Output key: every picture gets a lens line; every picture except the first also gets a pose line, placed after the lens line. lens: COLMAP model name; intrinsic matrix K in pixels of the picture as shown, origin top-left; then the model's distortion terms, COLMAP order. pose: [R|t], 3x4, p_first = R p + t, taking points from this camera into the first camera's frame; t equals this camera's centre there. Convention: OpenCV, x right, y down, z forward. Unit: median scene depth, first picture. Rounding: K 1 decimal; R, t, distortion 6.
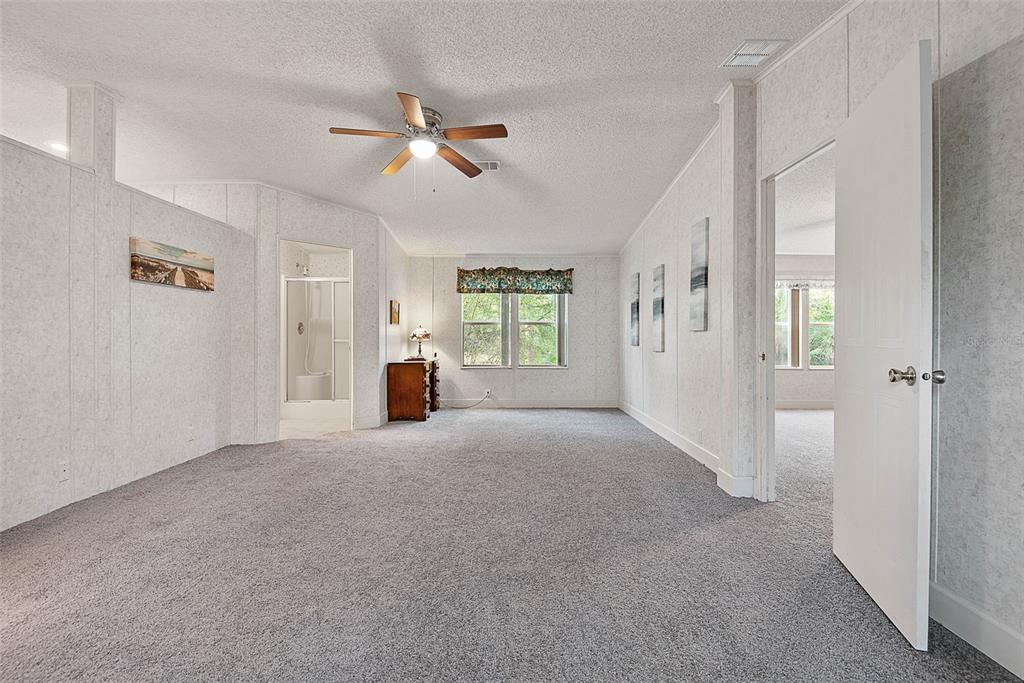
lens RADIAL K [[478.0, 0, 519.2], [0, 478.0, 338.8], [0, 0, 1]] dist [0.021434, -0.021635]
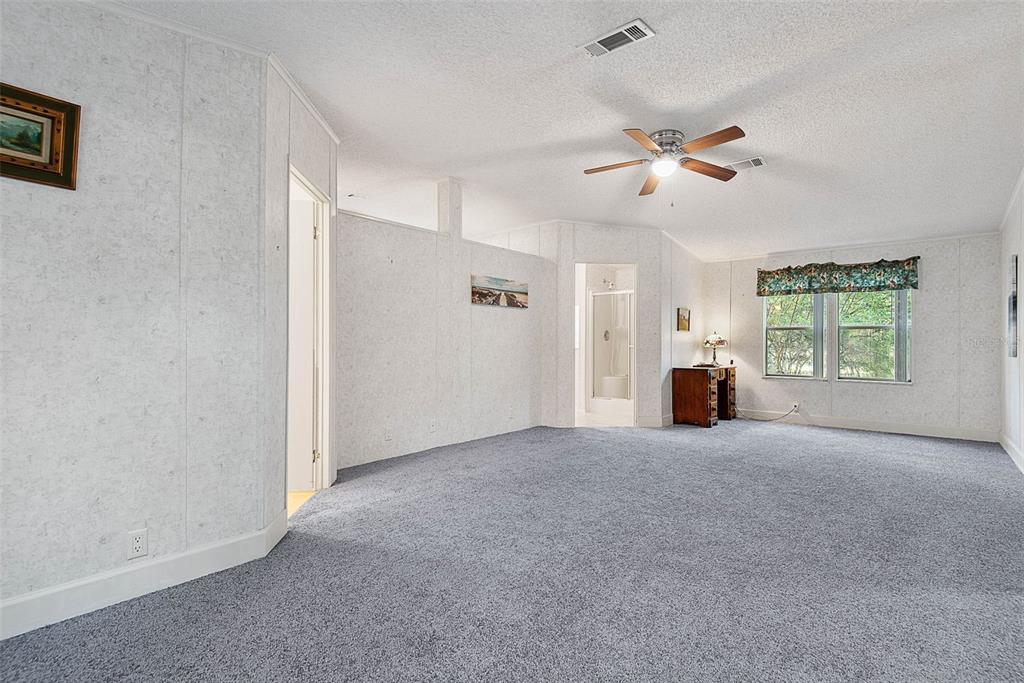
lens RADIAL K [[478.0, 0, 519.2], [0, 478.0, 338.8], [0, 0, 1]] dist [0.021434, -0.021635]
pose [[0.761926, -0.003306, -0.647655, 0.157646], [-0.006783, 0.999891, -0.013084, 0.002758], [0.647628, 0.014362, 0.761821, -0.017458]]
